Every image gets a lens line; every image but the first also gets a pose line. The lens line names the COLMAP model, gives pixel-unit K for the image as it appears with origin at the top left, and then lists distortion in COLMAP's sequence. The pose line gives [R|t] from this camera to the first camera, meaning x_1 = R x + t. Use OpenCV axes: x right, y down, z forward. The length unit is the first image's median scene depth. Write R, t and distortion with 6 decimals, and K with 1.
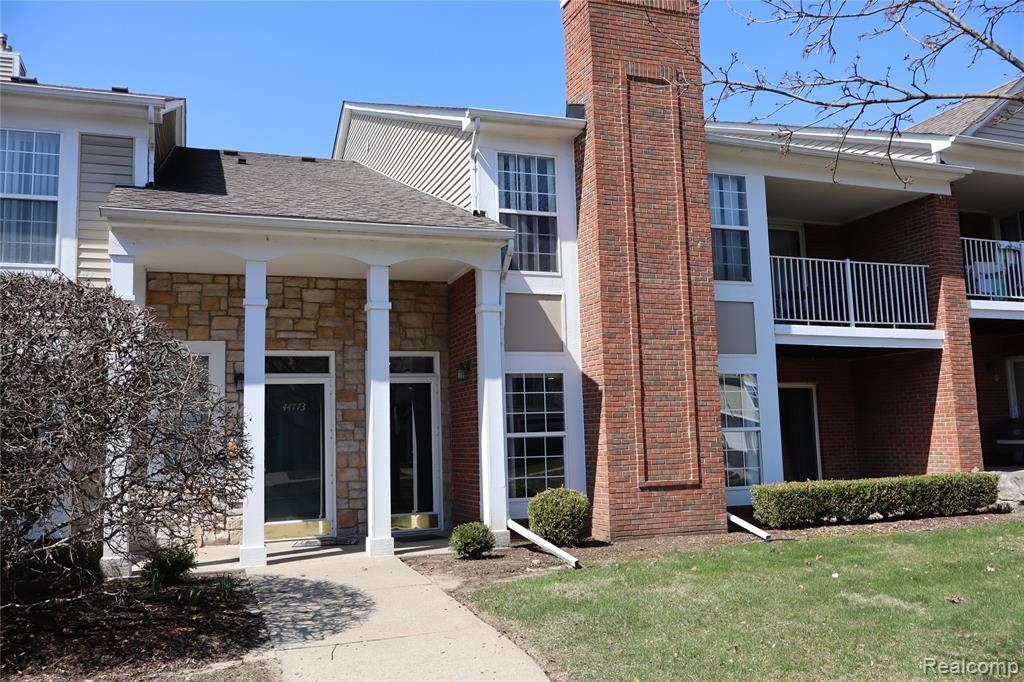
lens RADIAL K [[851.2, 0, 508.4], [0, 851.2, 341.1], [0, 0, 1]] dist [0.000313, -0.002208]
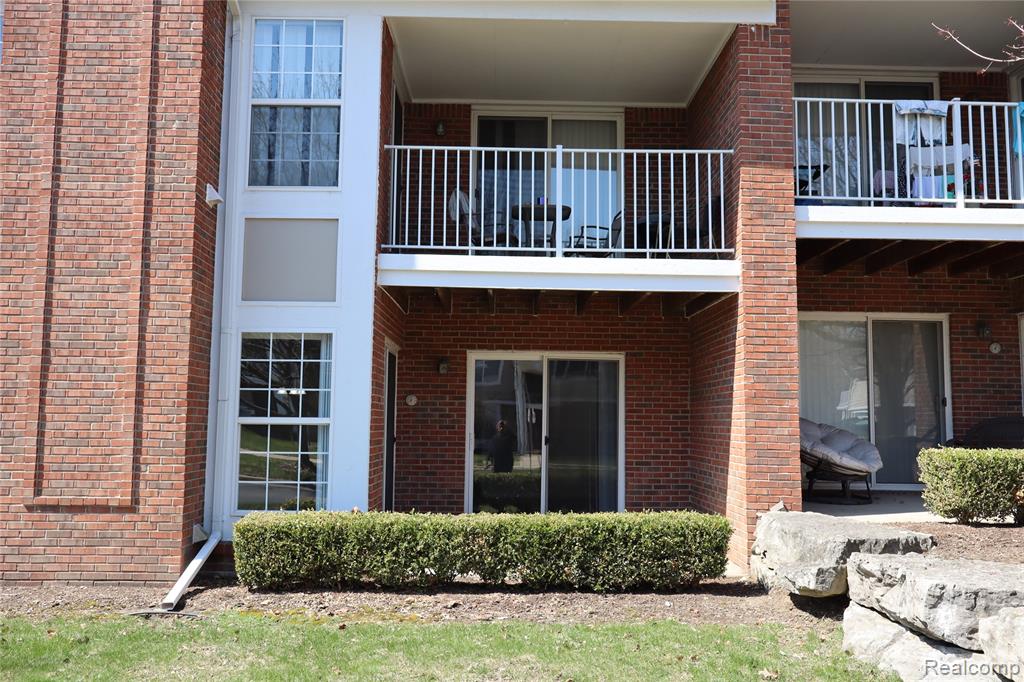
lens RADIAL K [[851.2, 0, 514.1], [0, 851.2, 340.8], [0, 0, 1]] dist [0.000313, -0.002208]
pose [[0.941532, 0.005434, -0.336880, 0.676263], [0.005376, 0.999500, 0.031148, 0.027305], [0.336881, -0.031138, 0.941032, 0.490645]]
